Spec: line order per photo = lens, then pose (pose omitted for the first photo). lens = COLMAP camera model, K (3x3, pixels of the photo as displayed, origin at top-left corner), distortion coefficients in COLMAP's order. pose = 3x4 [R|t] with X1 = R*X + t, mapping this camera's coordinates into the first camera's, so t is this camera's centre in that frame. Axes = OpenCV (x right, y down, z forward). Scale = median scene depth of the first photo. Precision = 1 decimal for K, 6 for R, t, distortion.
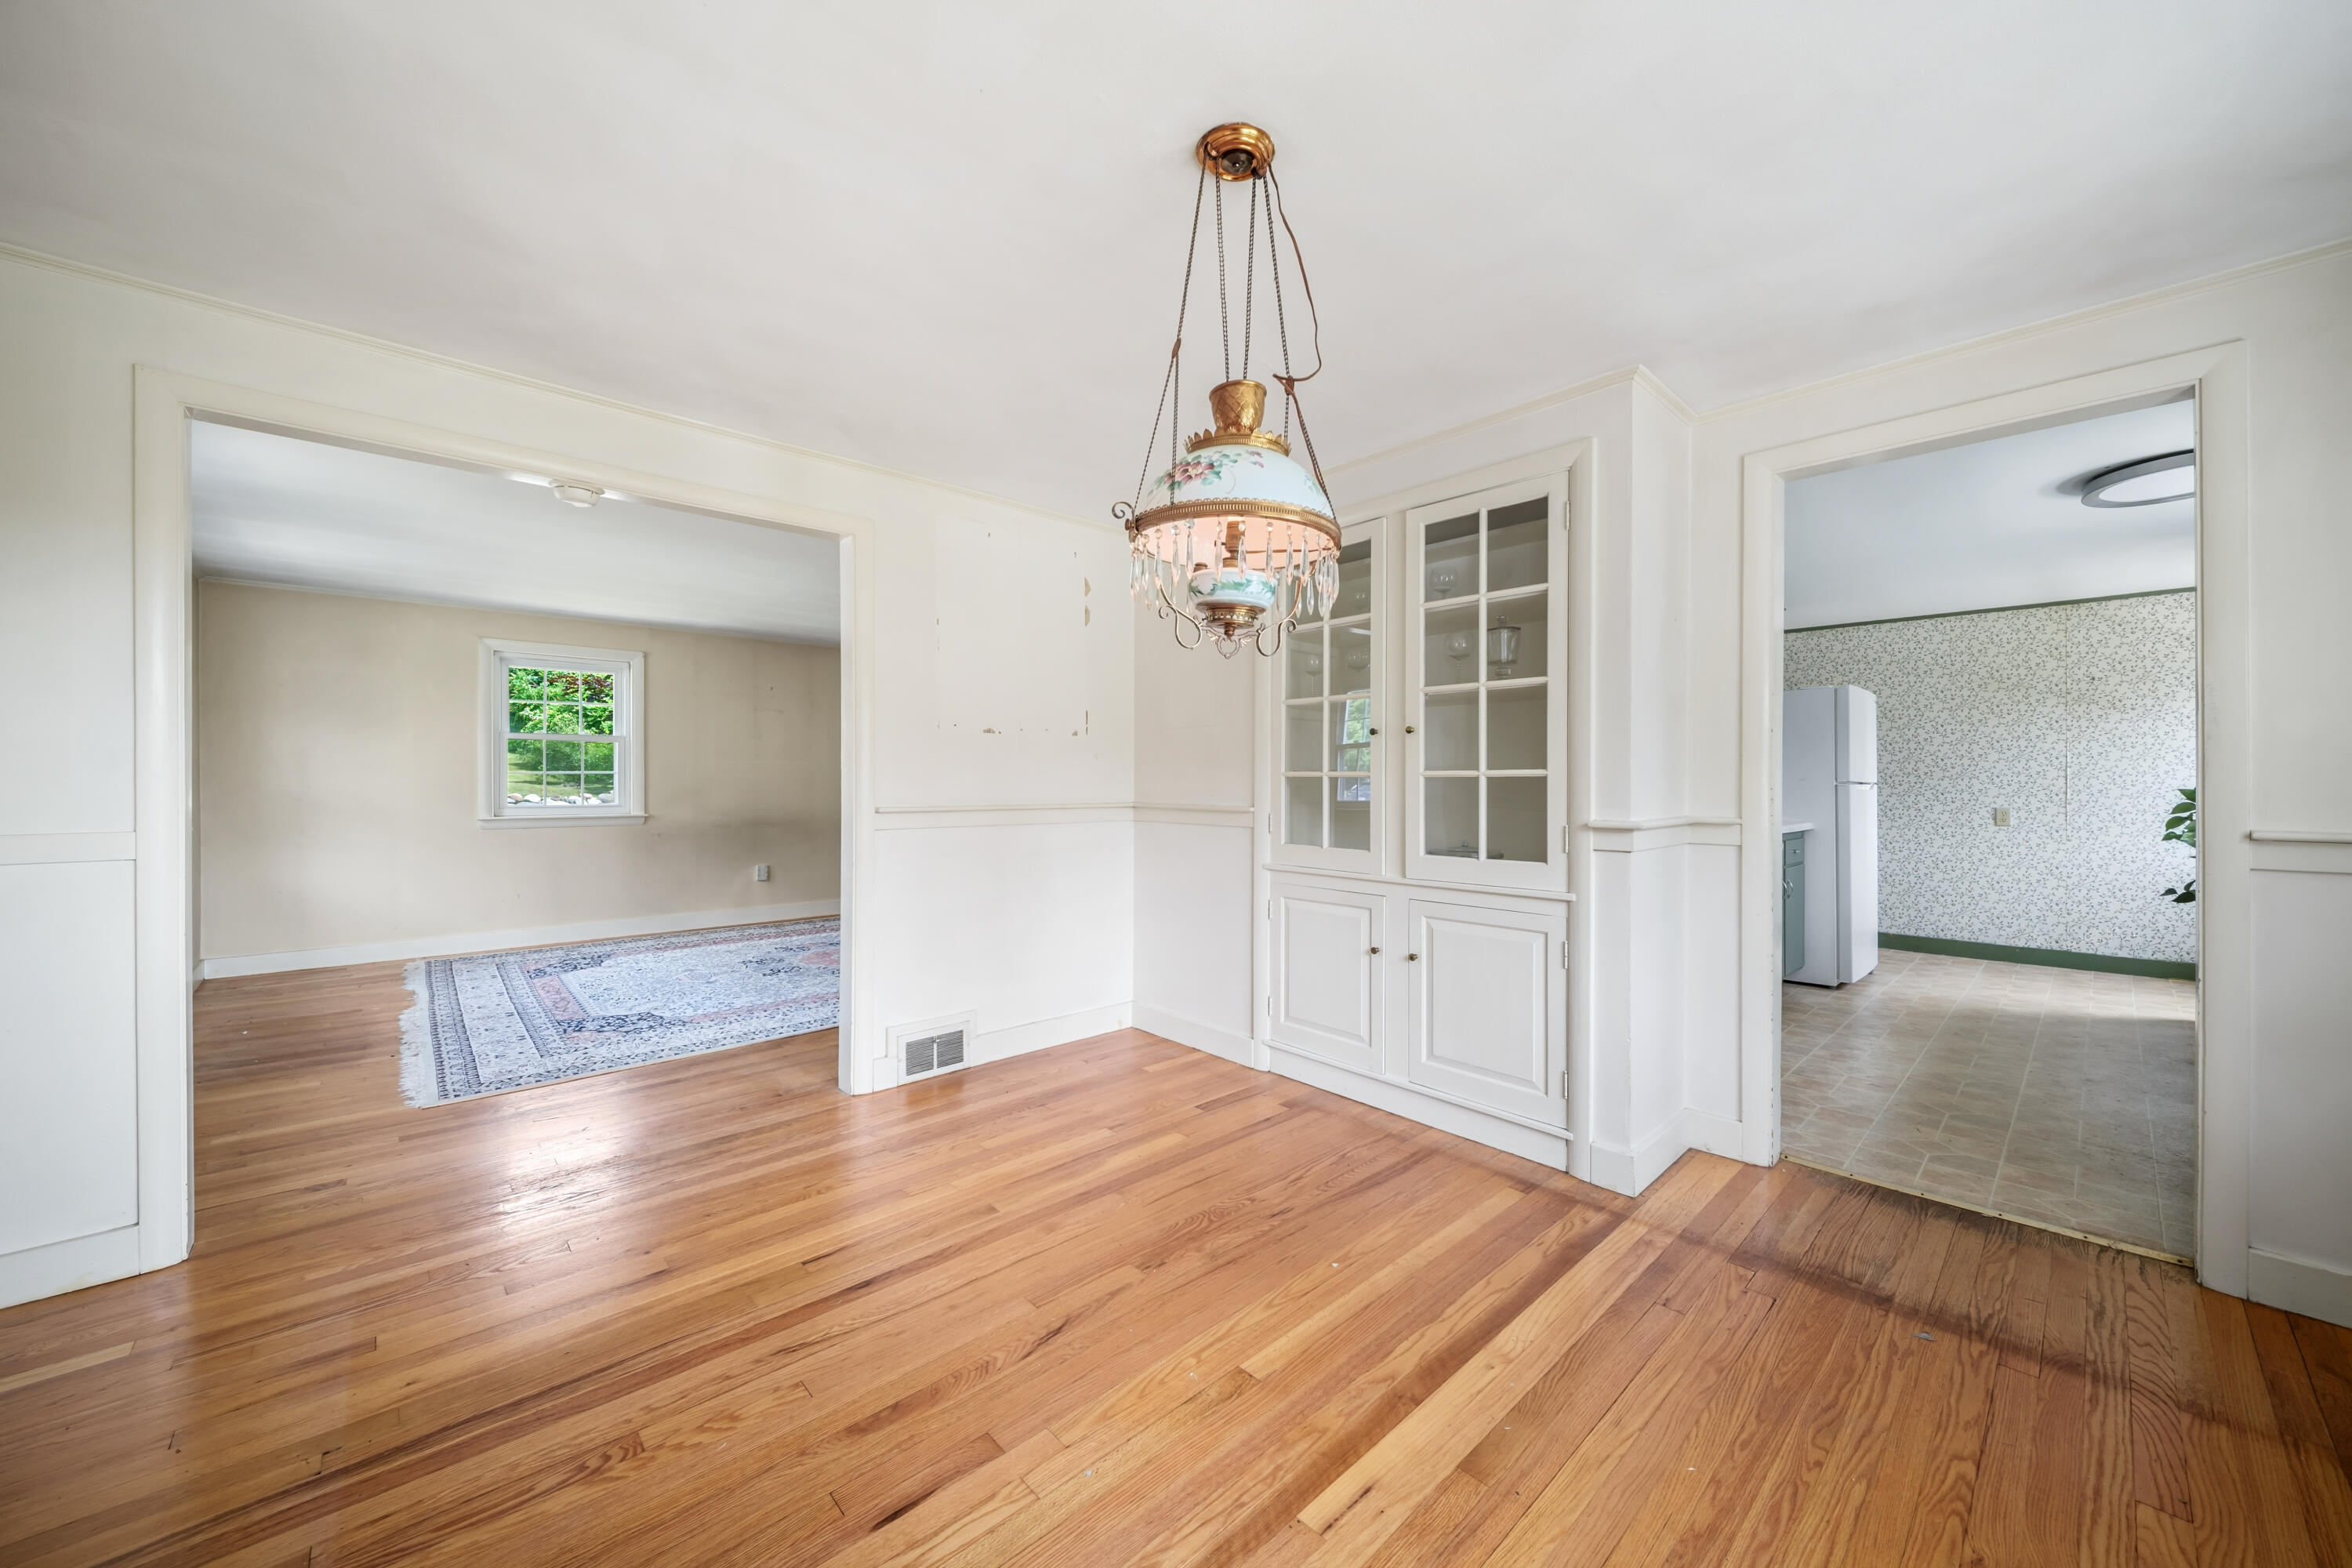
lens RADIAL K [[845.0, 0, 1132.1], [0, 845.0, 779.9], [0, 0, 1]] dist [0.007107, -0.005662]
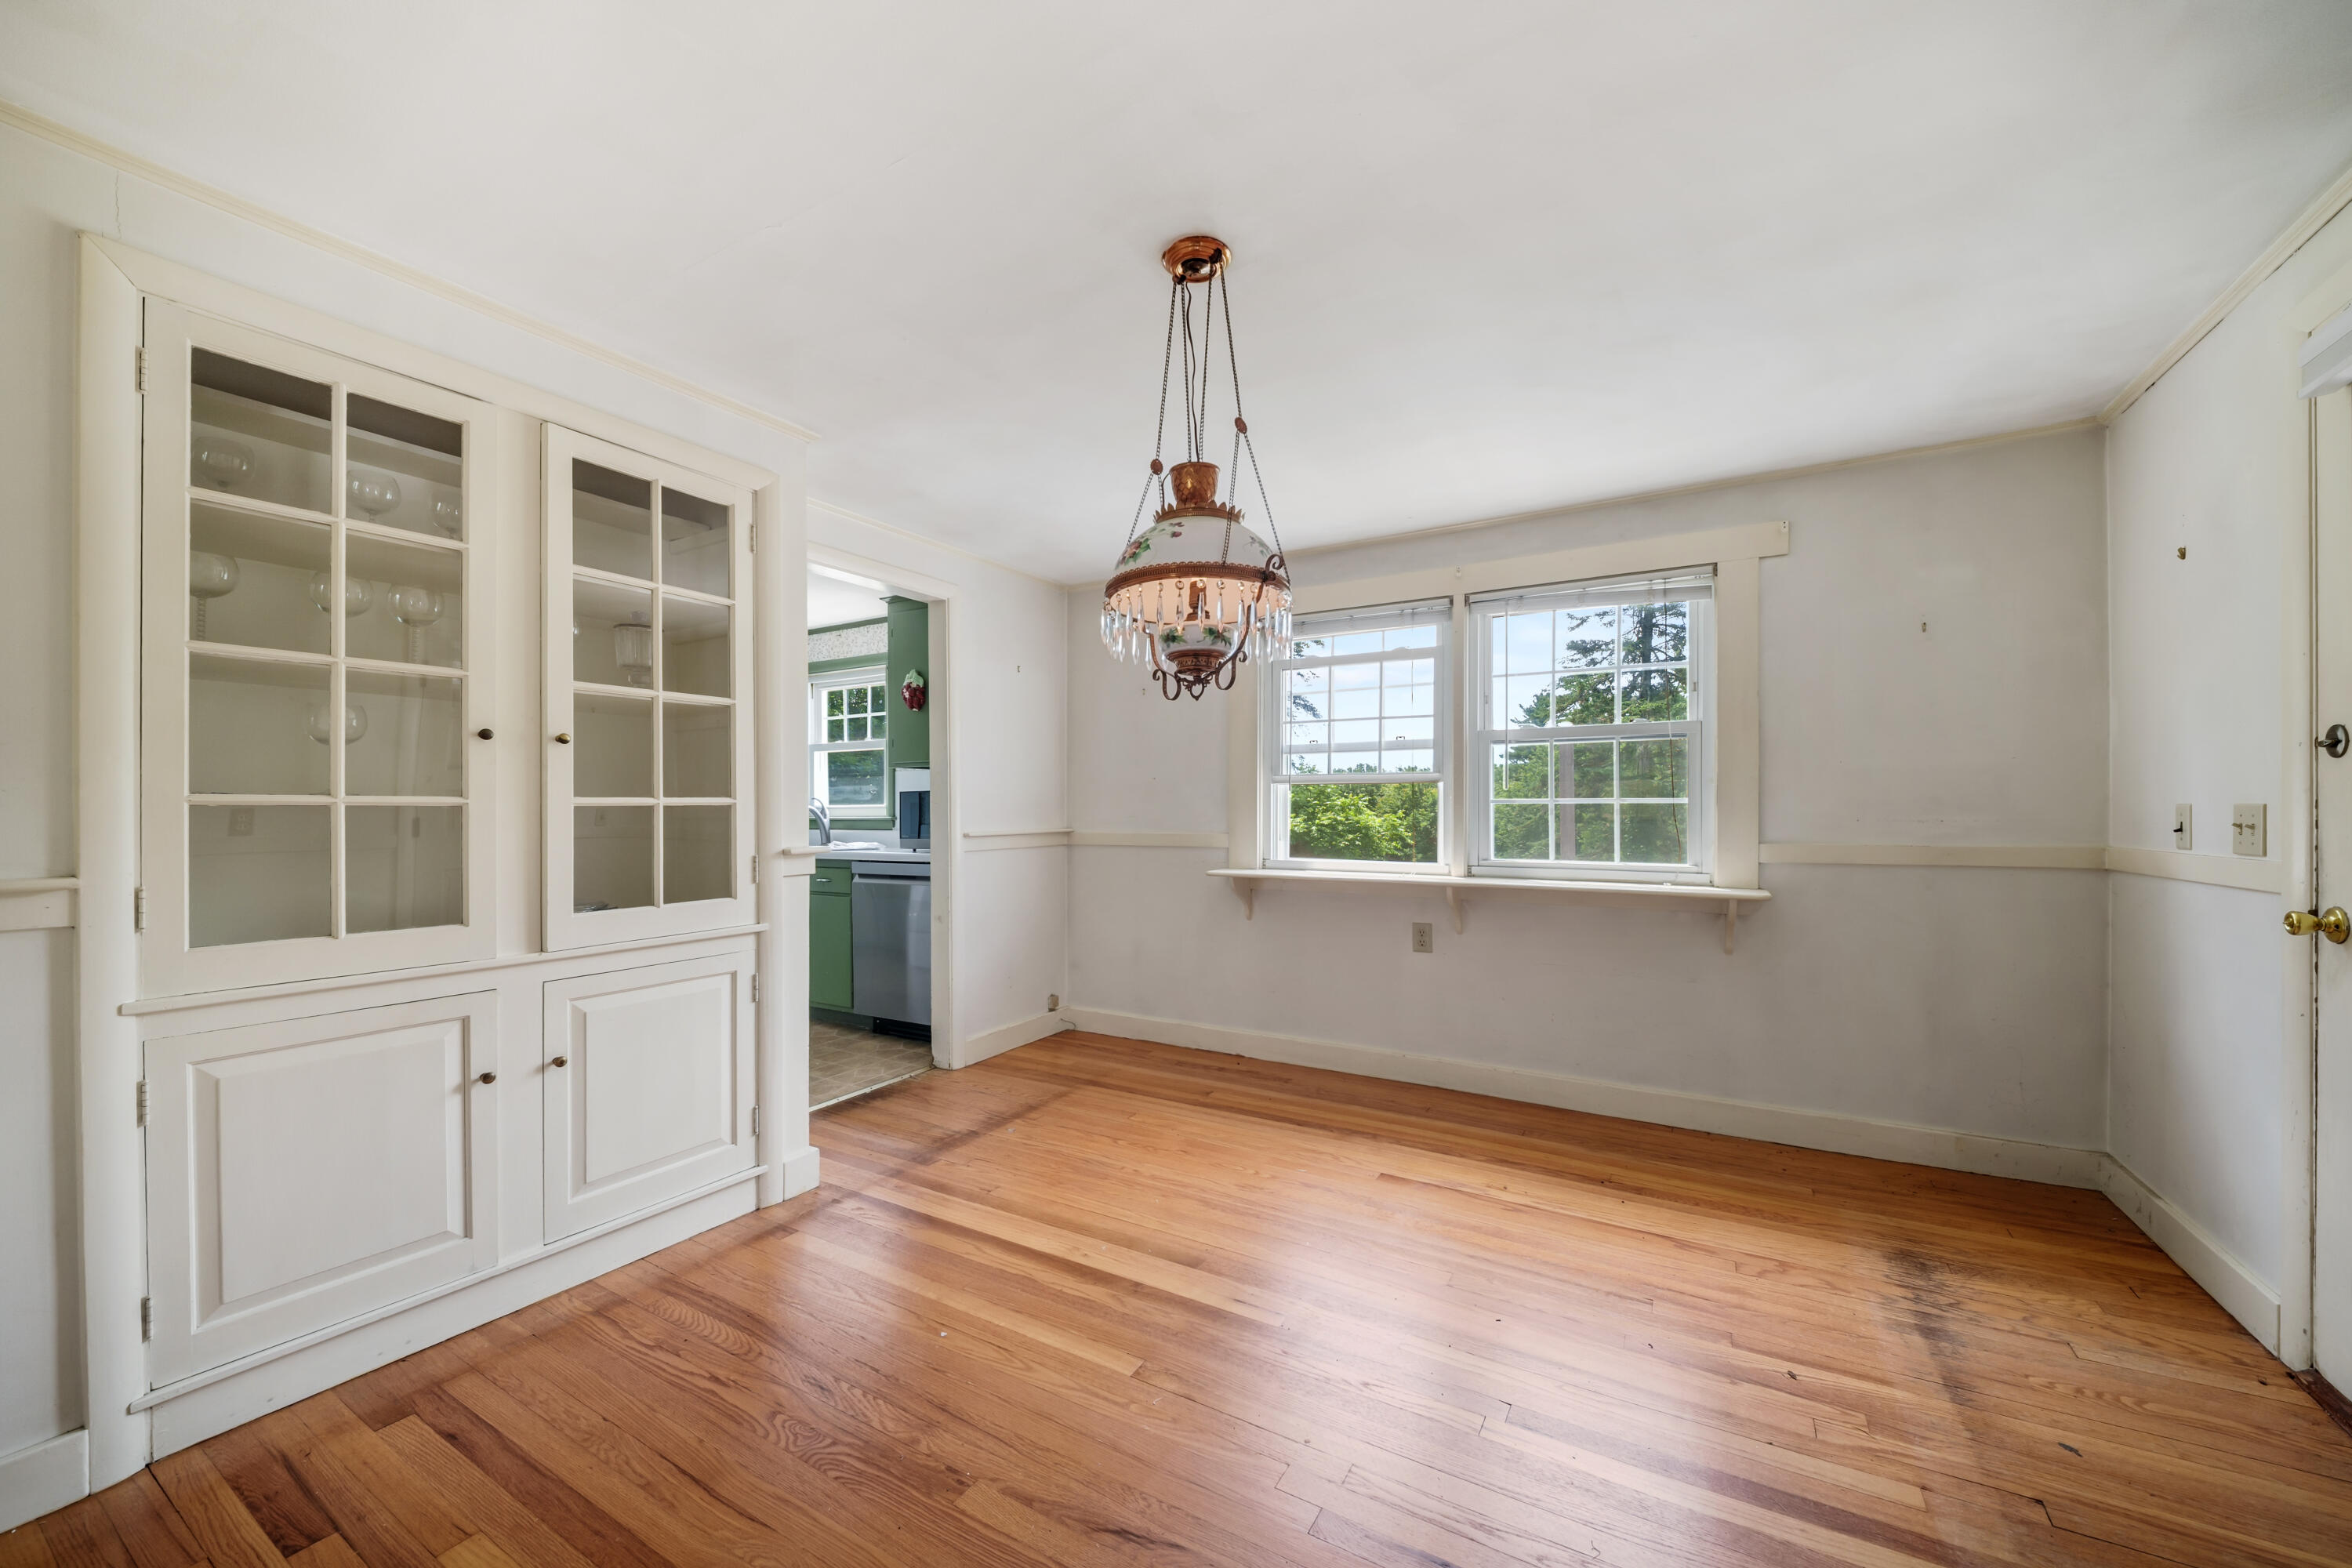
lens RADIAL K [[865.8, 0, 1200.7], [0, 865.8, 801.5], [0, 0, 1]] dist [-0.000322, -0.000409]
pose [[-0.316705, 0.003938, 0.948516, -0.546366], [0.003558, 0.999989, -0.002963, -0.003284], [-0.948517, 0.002437, -0.316716, 0.753530]]
